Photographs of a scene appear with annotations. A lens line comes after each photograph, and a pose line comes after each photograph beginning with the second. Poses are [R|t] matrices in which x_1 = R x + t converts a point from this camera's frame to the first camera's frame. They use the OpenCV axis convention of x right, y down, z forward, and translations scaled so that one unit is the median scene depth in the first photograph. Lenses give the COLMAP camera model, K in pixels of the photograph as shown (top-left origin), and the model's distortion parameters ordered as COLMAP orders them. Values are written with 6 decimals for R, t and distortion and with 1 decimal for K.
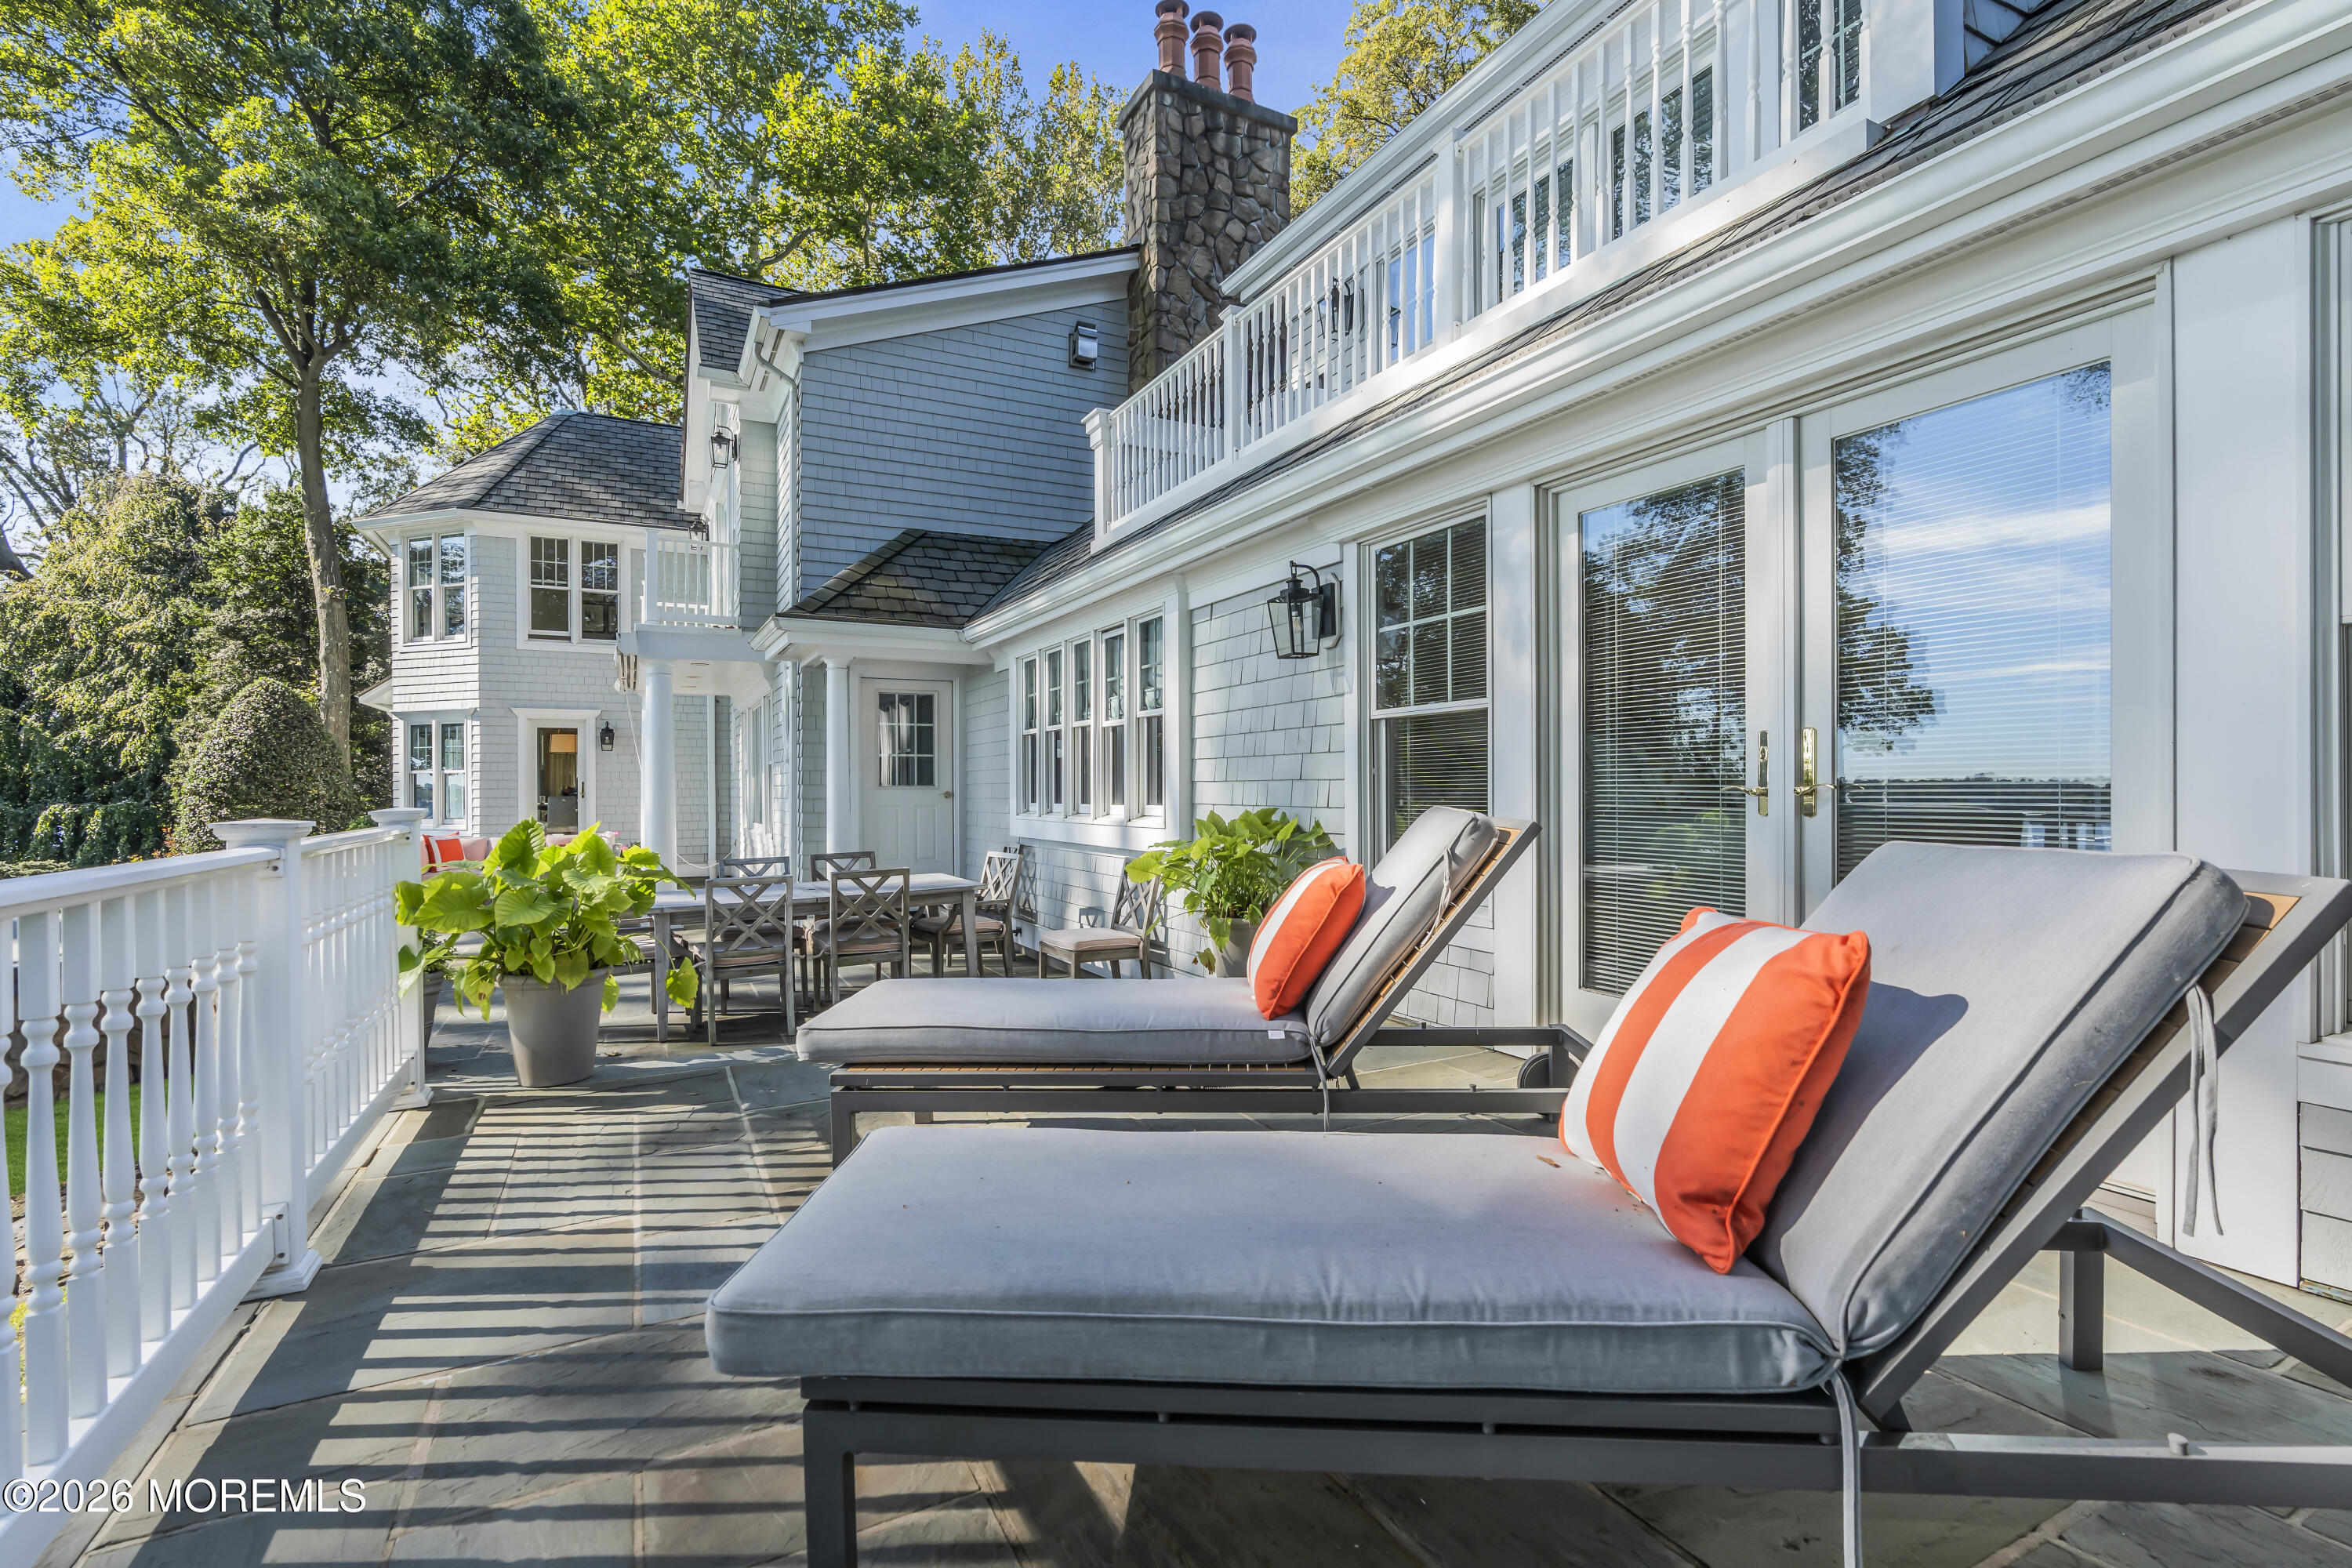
lens RADIAL K [[1084.3, 0, 1174.5], [0, 1084.3, 786.2], [0, 0, 1]] dist [0.003861, 0.001484]
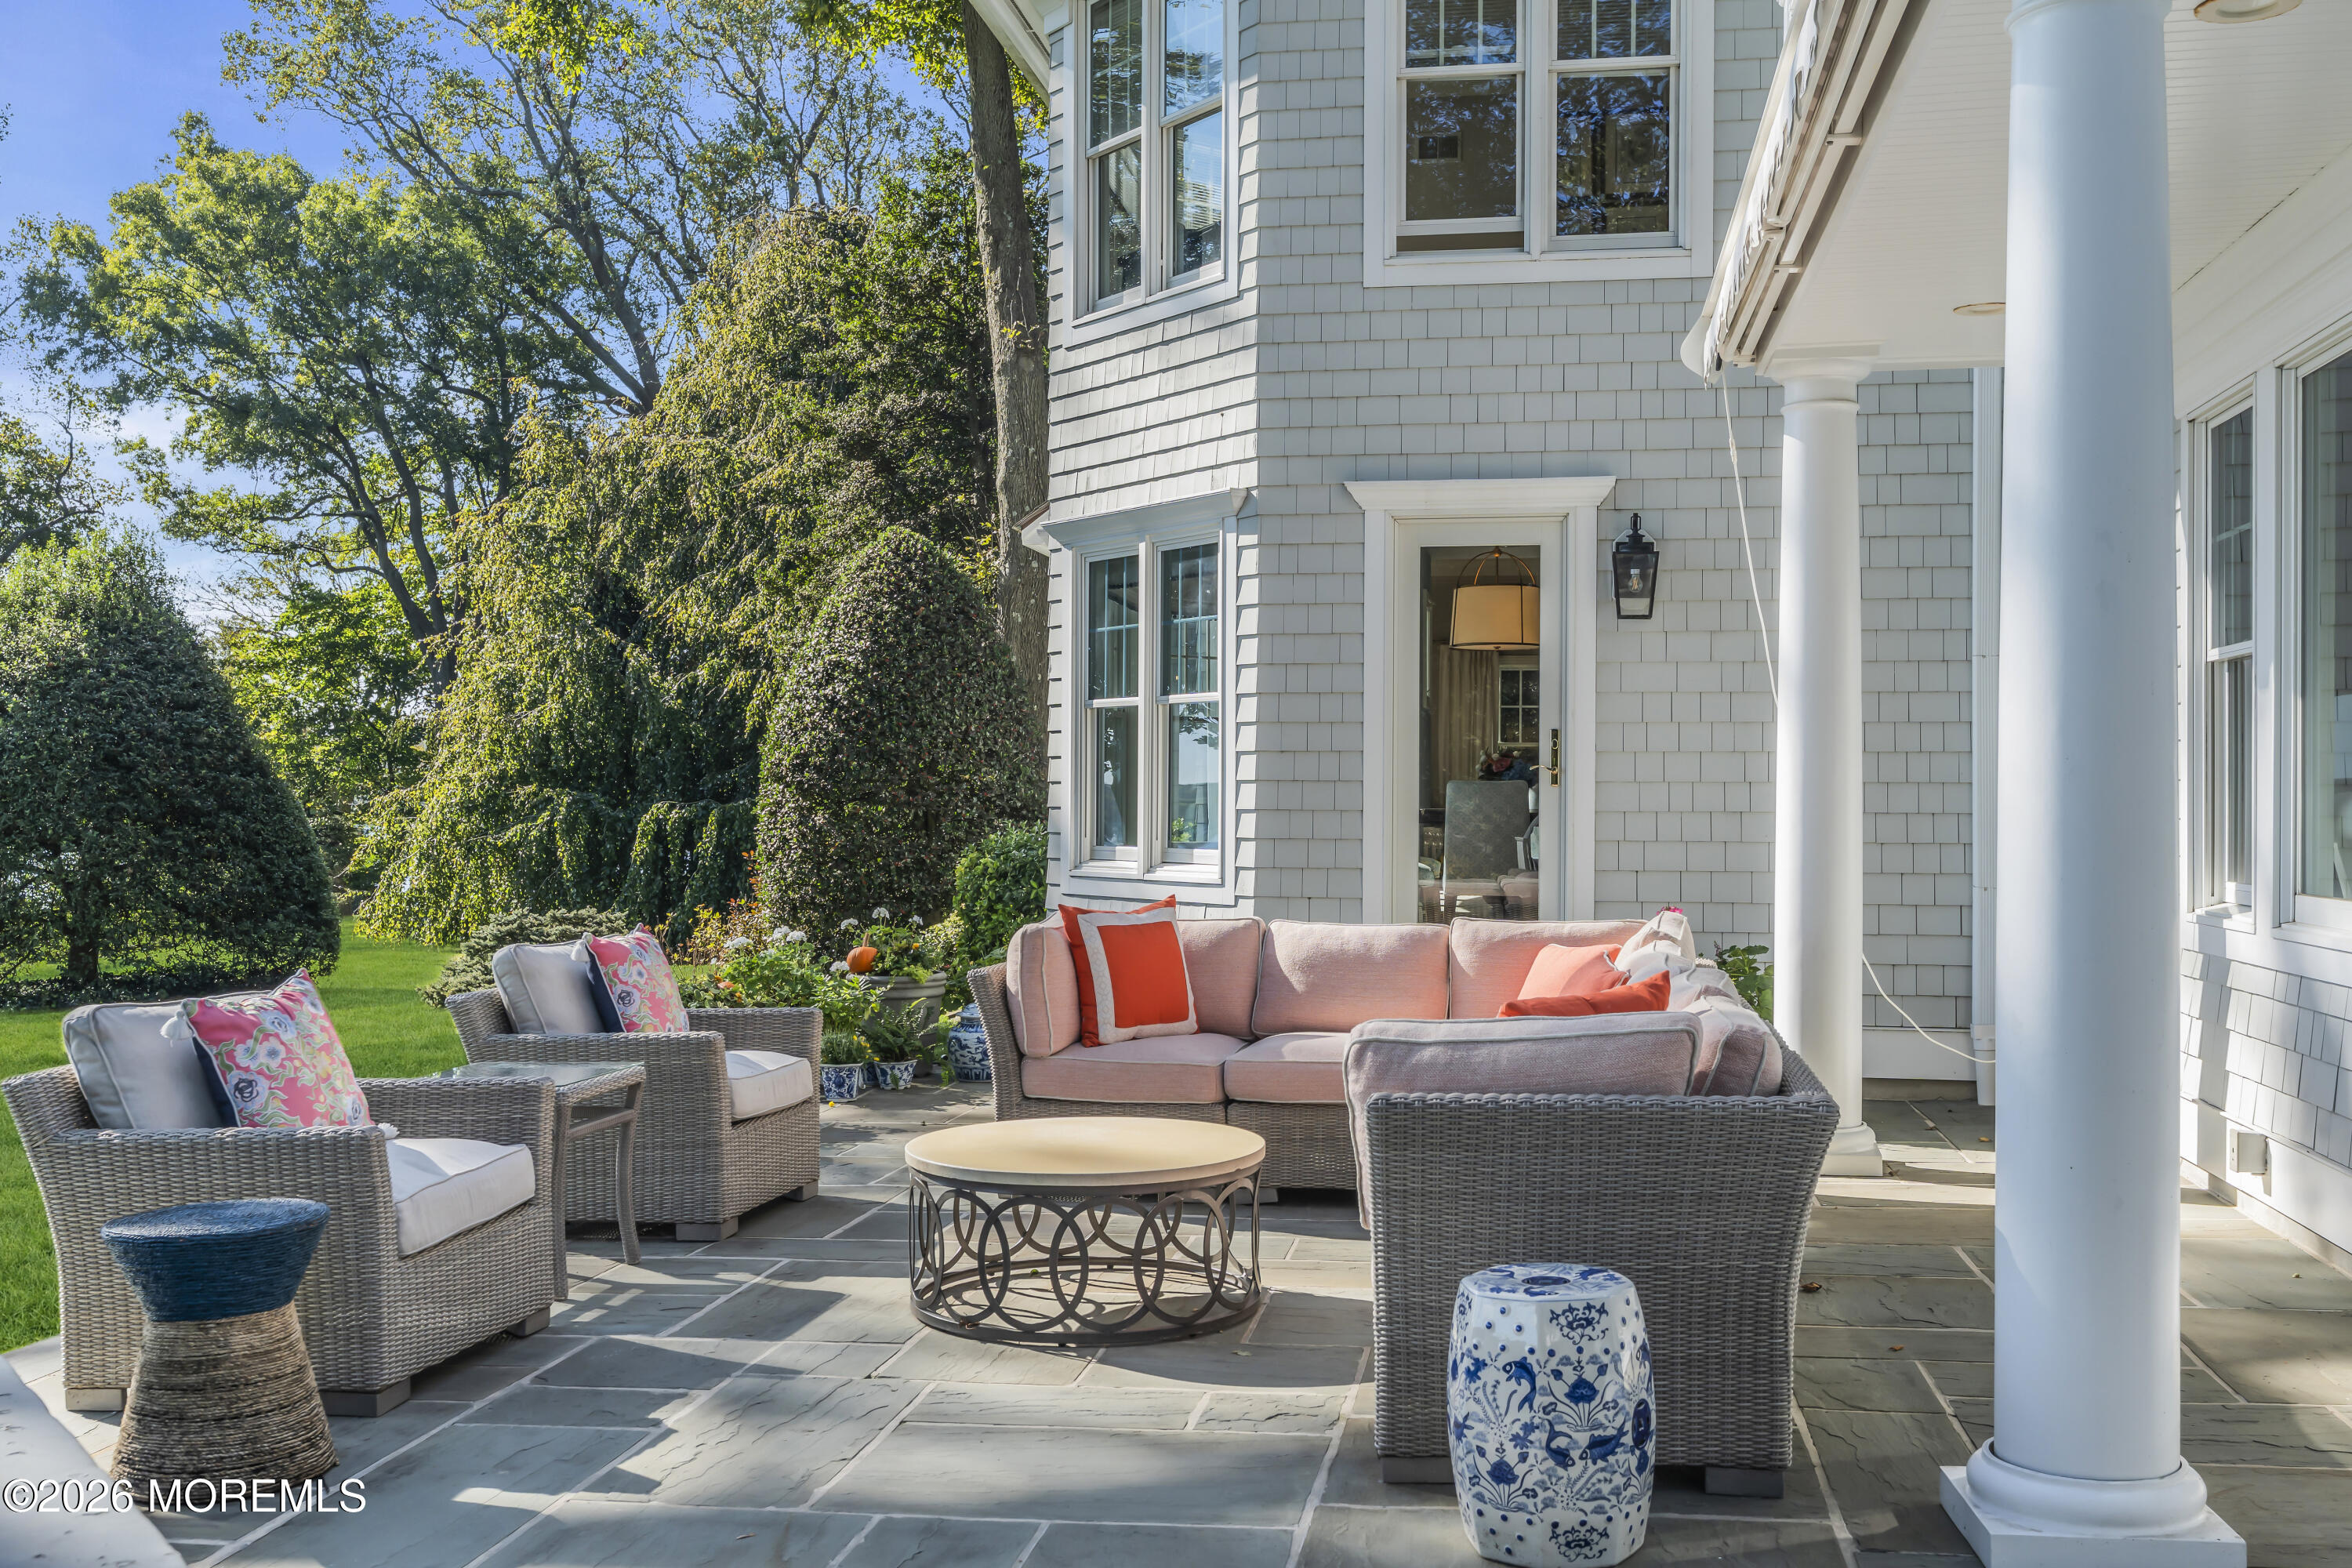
lens RADIAL K [[2387.9, 0, 1177.0], [0, 2387.9, 784.1], [0, 0, 1]] dist [0.010029, 0.000000]
pose [[0.811534, 0.006726, -0.584267, -0.140933], [-0.007612, 0.999971, 0.000939, 0.005853], [0.584256, 0.003685, 0.811561, 0.234707]]
